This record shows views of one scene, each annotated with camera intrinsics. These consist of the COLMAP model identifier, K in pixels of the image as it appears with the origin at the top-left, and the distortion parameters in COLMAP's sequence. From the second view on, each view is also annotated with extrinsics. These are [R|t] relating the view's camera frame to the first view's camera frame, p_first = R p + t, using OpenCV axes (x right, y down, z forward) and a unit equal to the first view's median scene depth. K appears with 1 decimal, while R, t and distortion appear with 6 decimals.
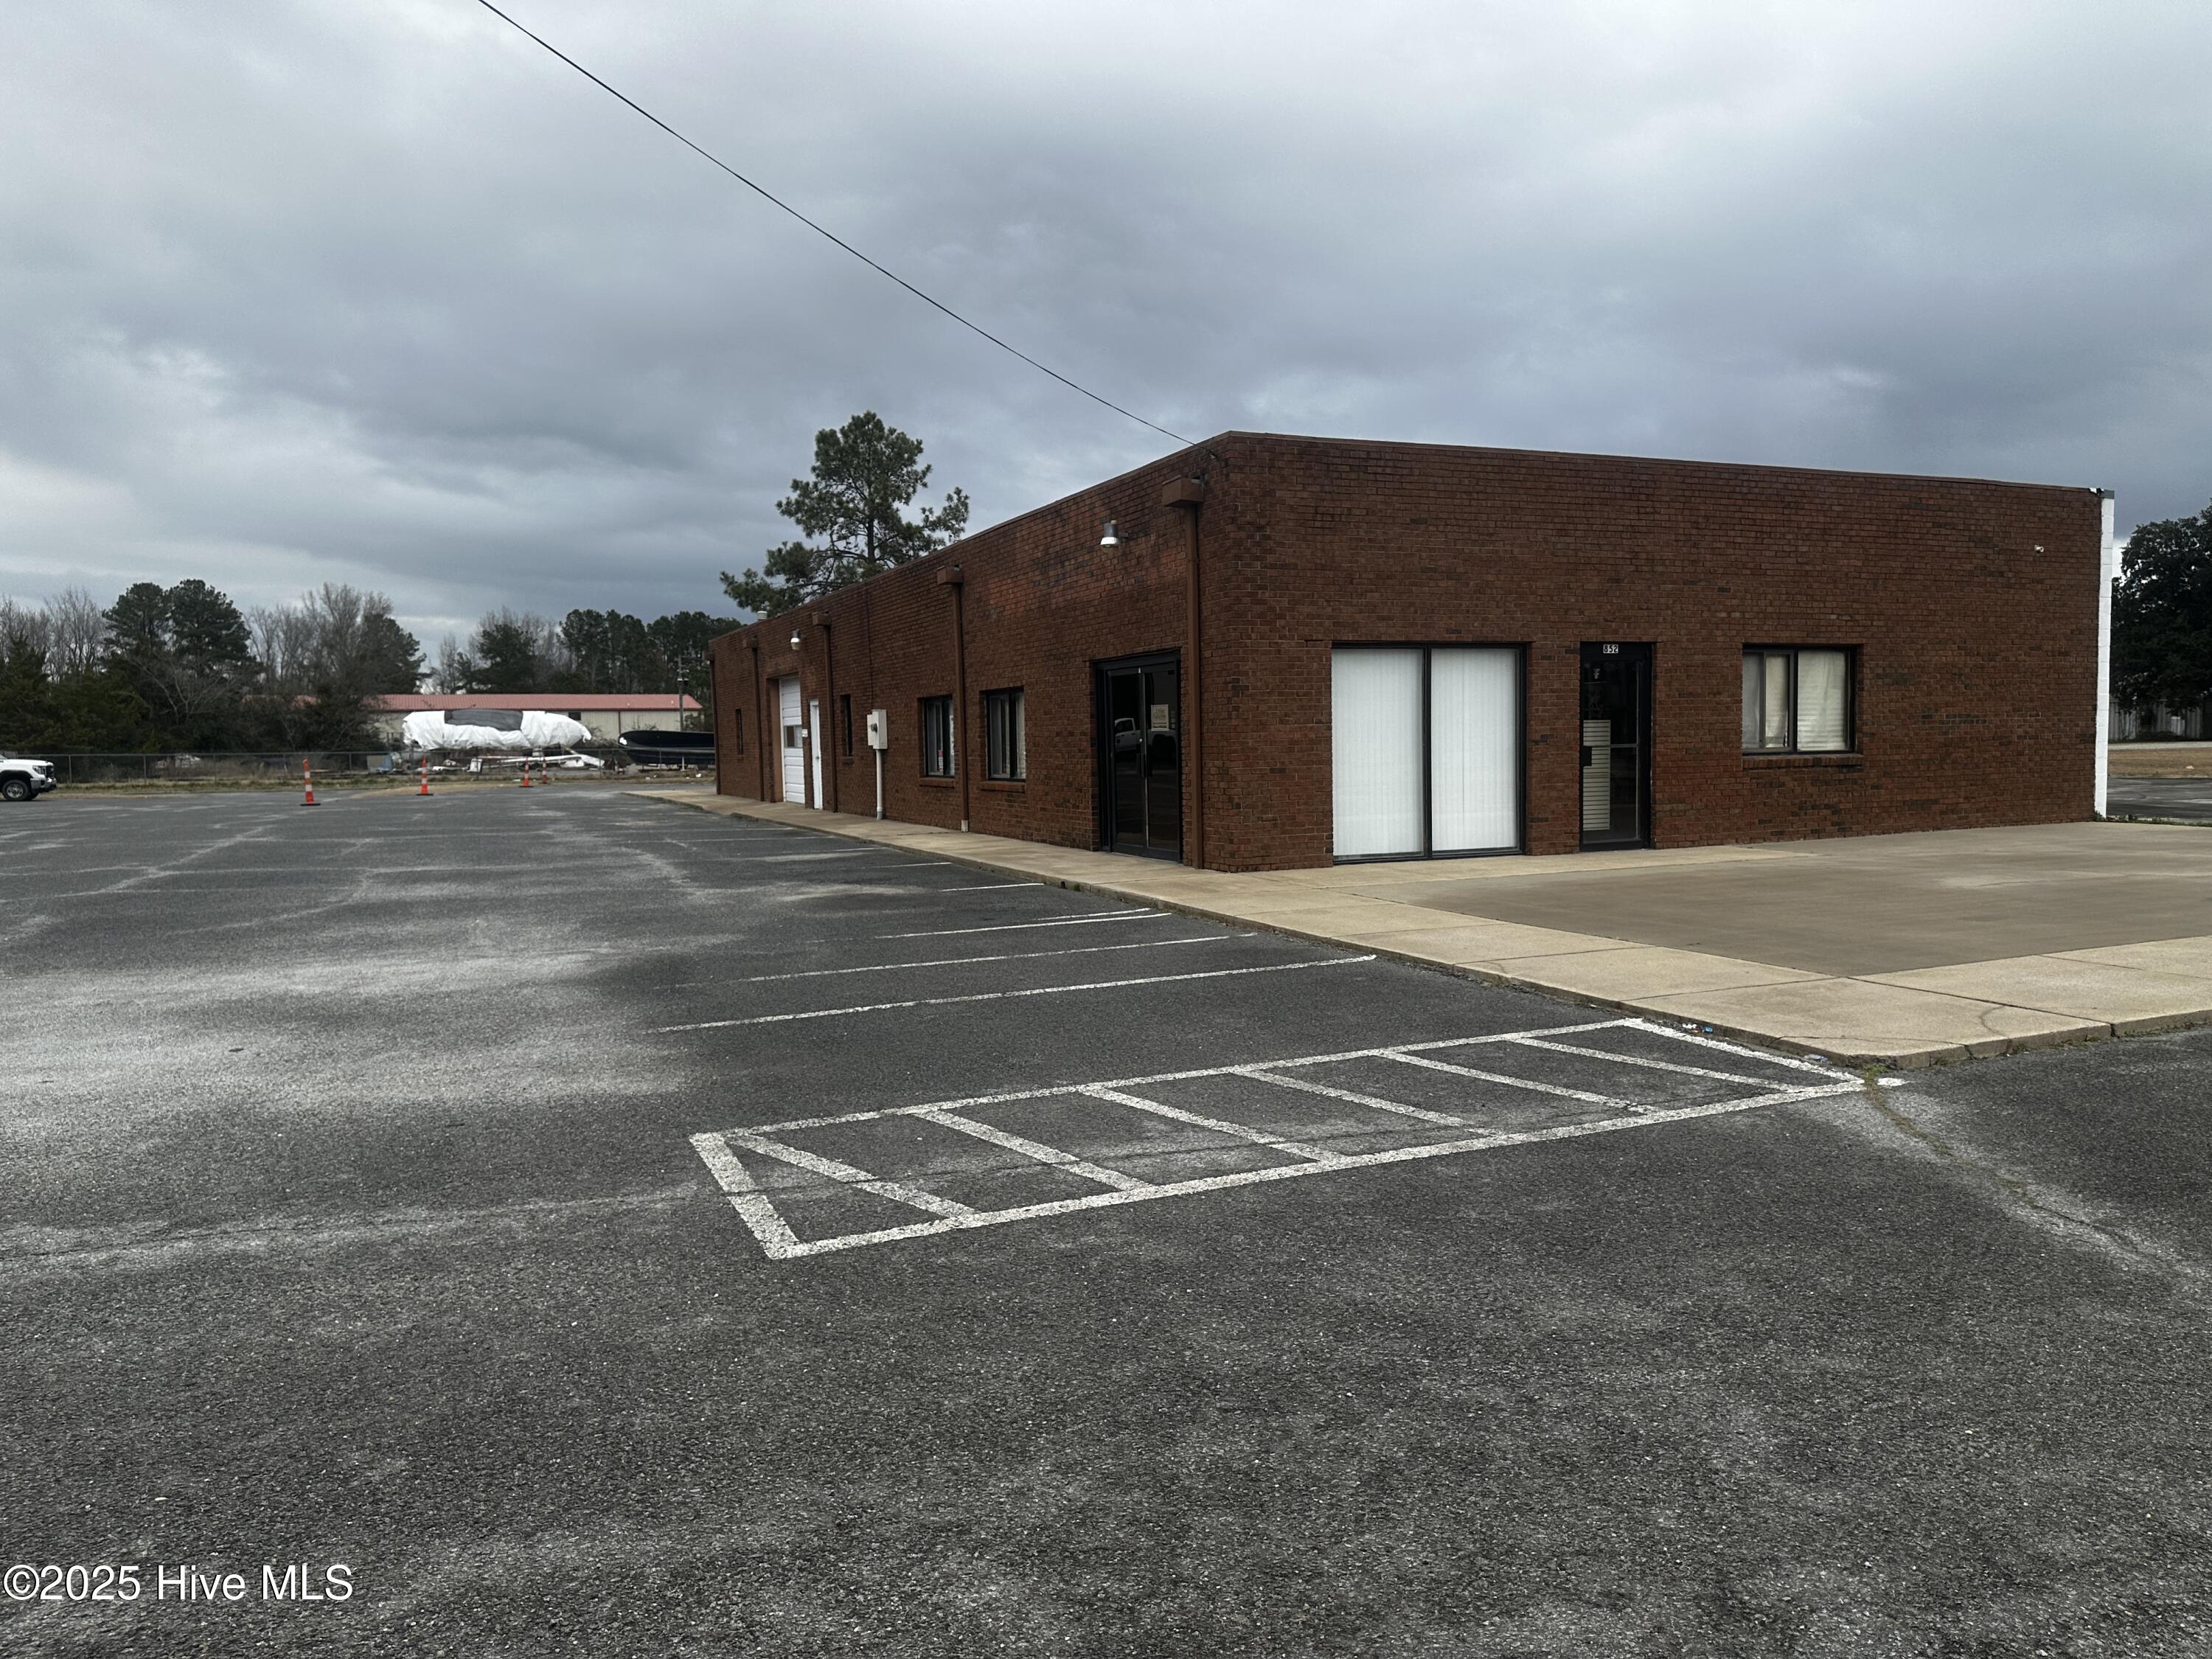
lens RADIAL K [[1508.1, 0, 1129.2], [0, 1508.1, 840.7], [0, 0, 1]] dist [0.141688, -0.230849]
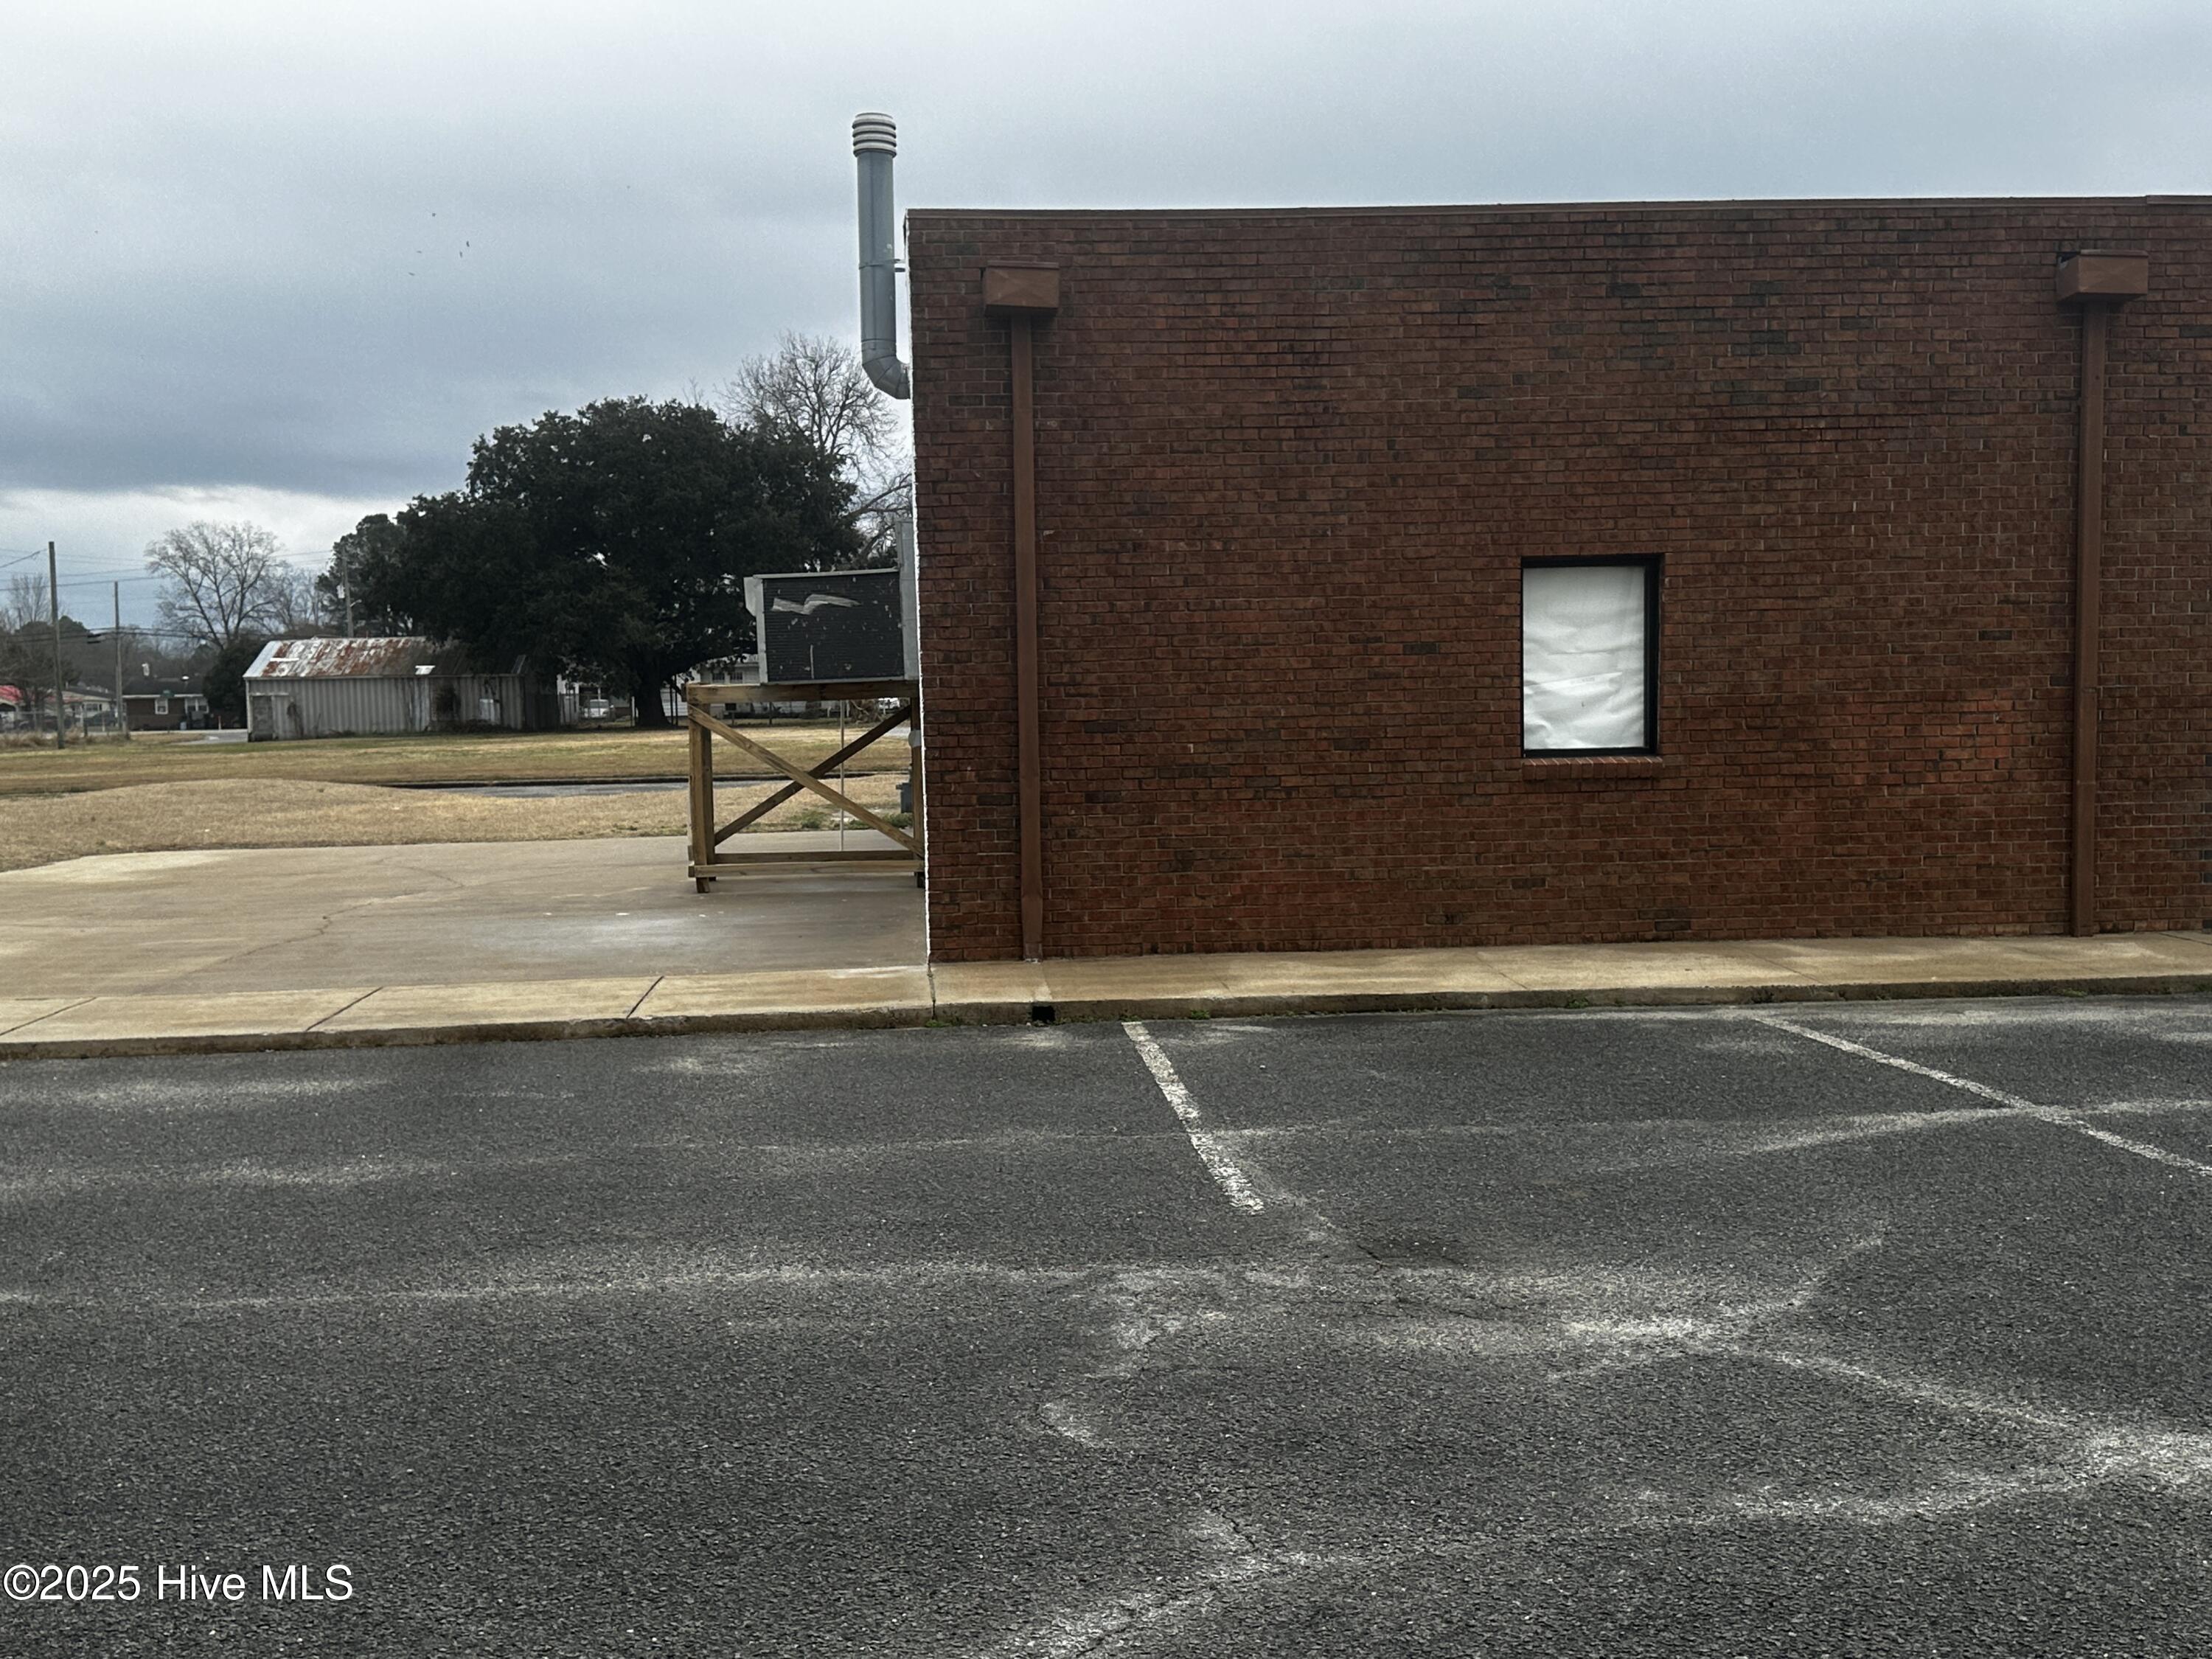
lens RADIAL K [[2316.0, 0, 1107.5], [0, 2316.0, 843.2], [0, 0, 1]] dist [0.183097, -0.376070]
pose [[0.332176, -0.051275, 0.941823, -1.441277], [0.075552, 0.996759, 0.027619, -0.137596], [-0.940187, 0.061982, 0.334973, 2.220757]]
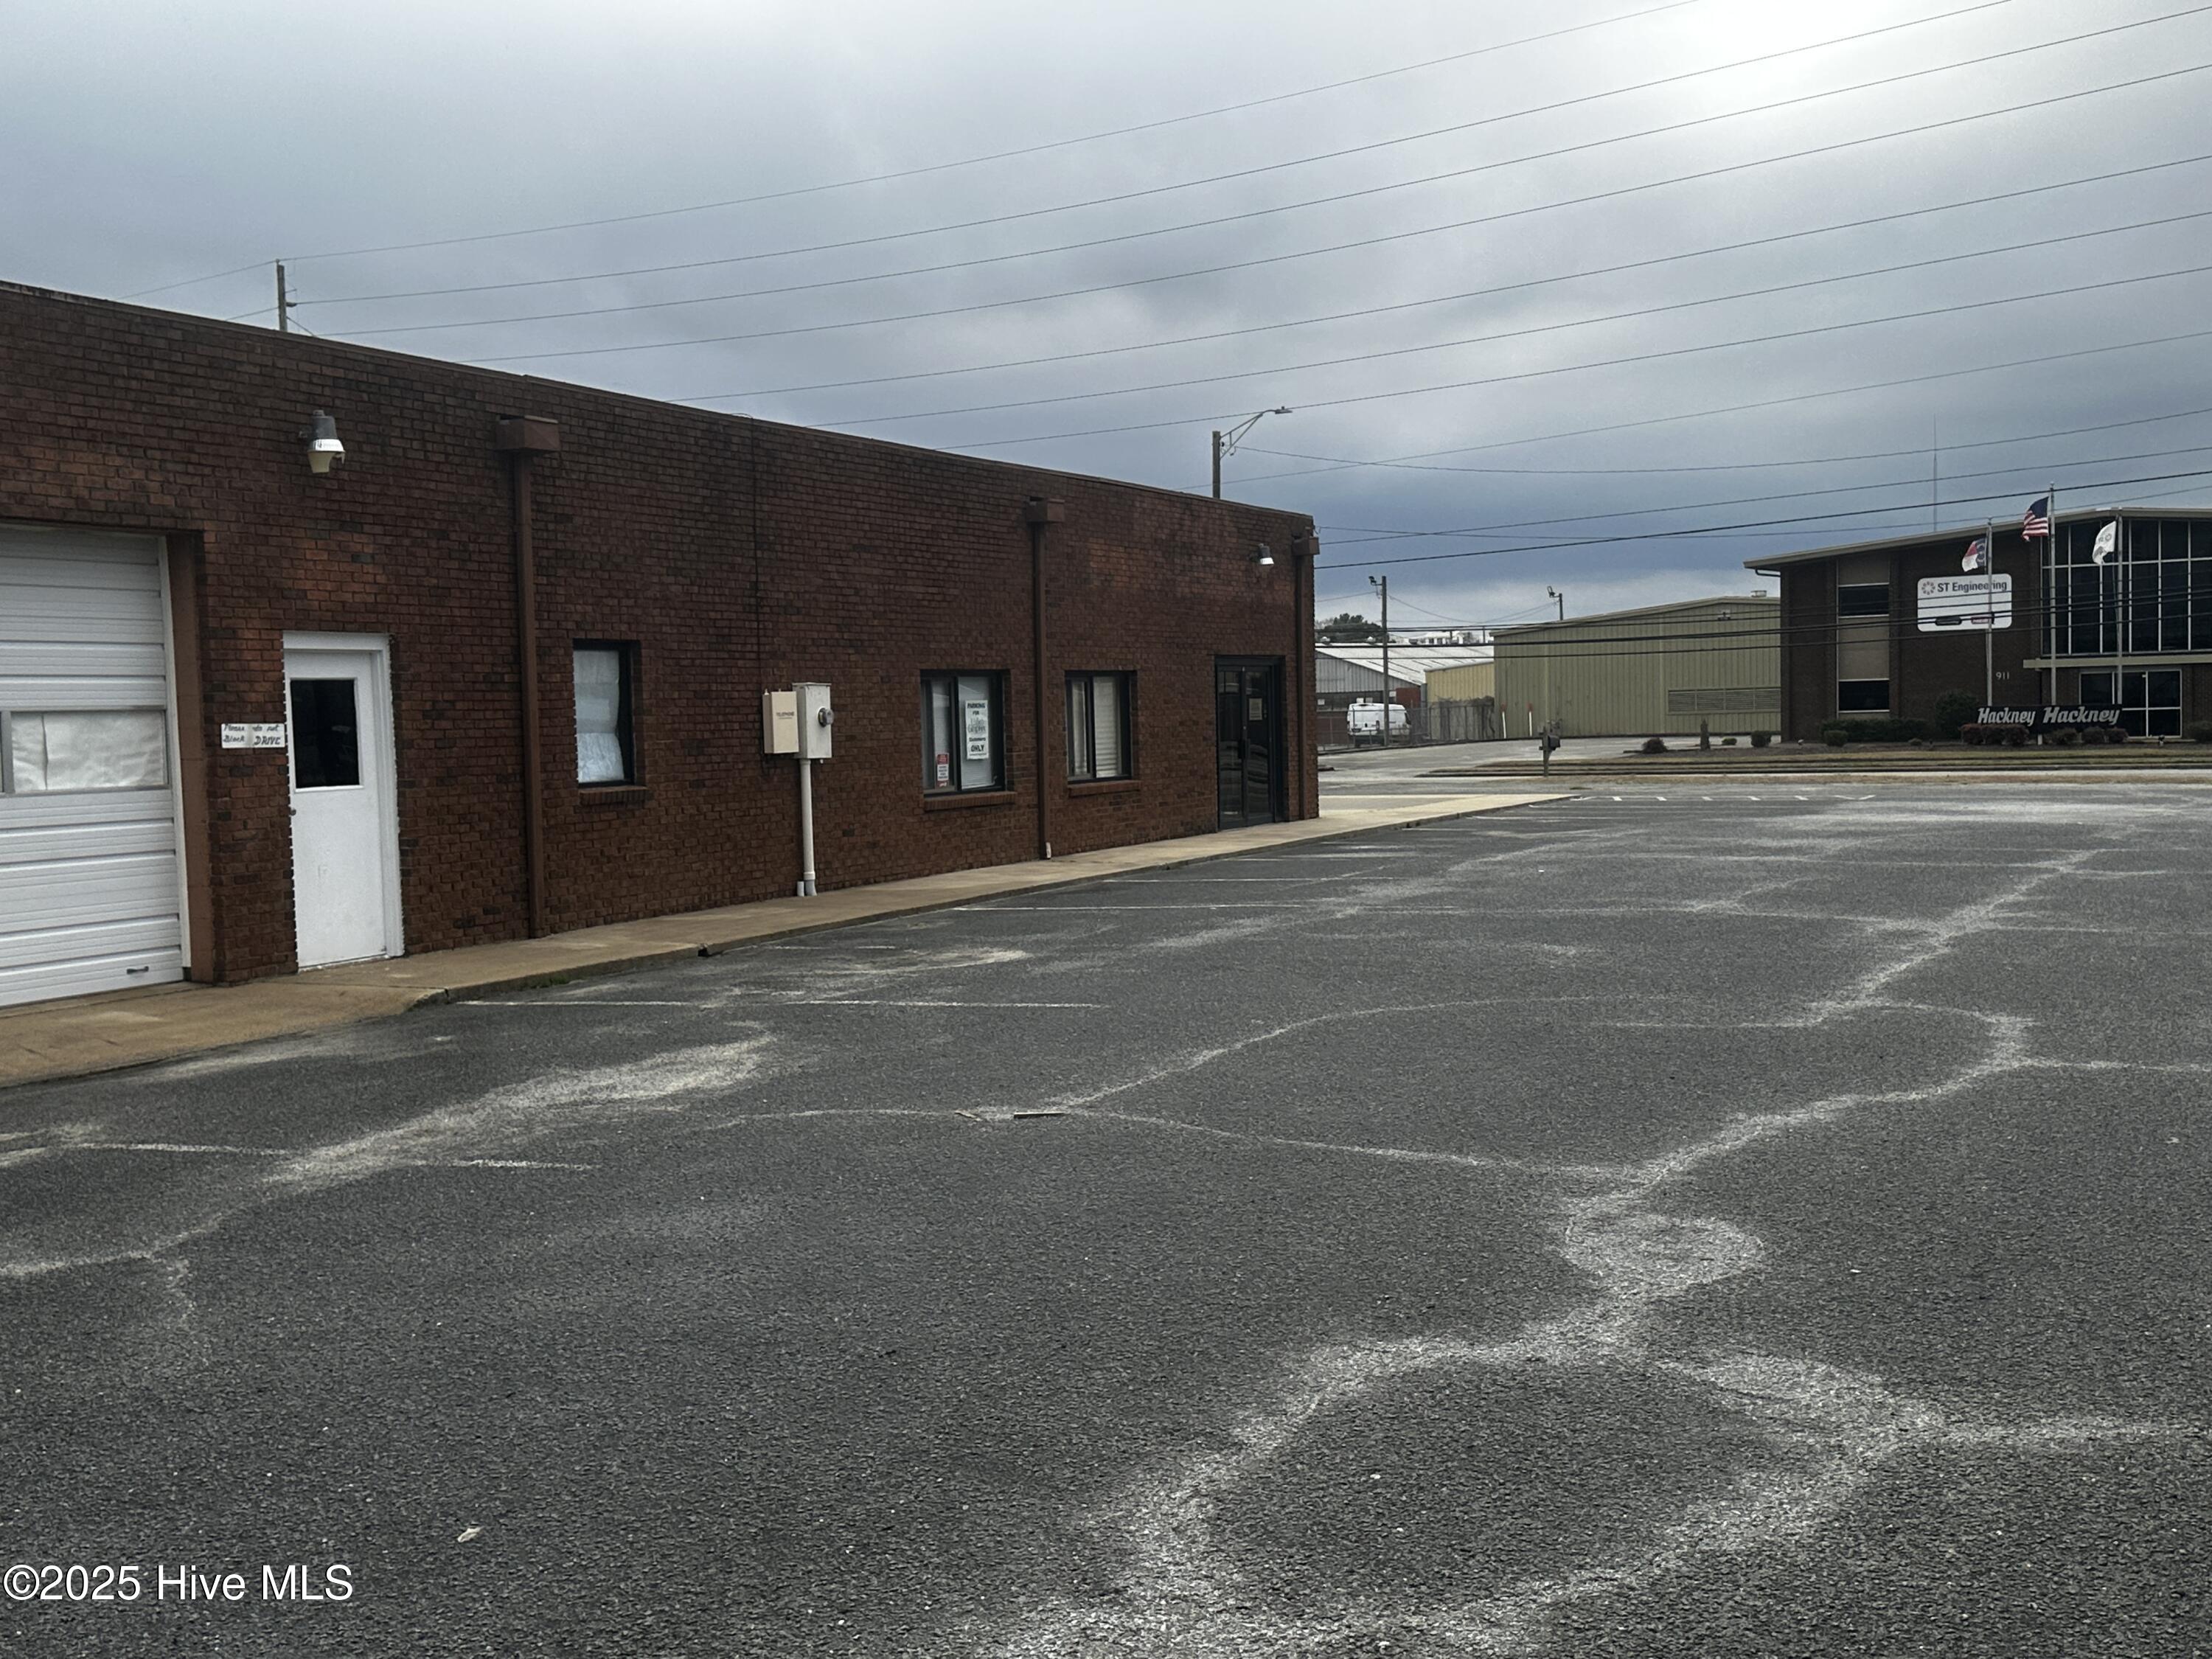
lens RADIAL K [[2293.8, 0, 1136.8], [0, 2293.8, 821.4], [0, 0, 1]] dist [0.203525, -0.441559]
pose [[-0.643549, -0.001300, 0.765404, -1.324145], [0.090880, 0.992795, 0.078098, -0.143010], [-0.759991, 0.119820, -0.638794, 2.239257]]
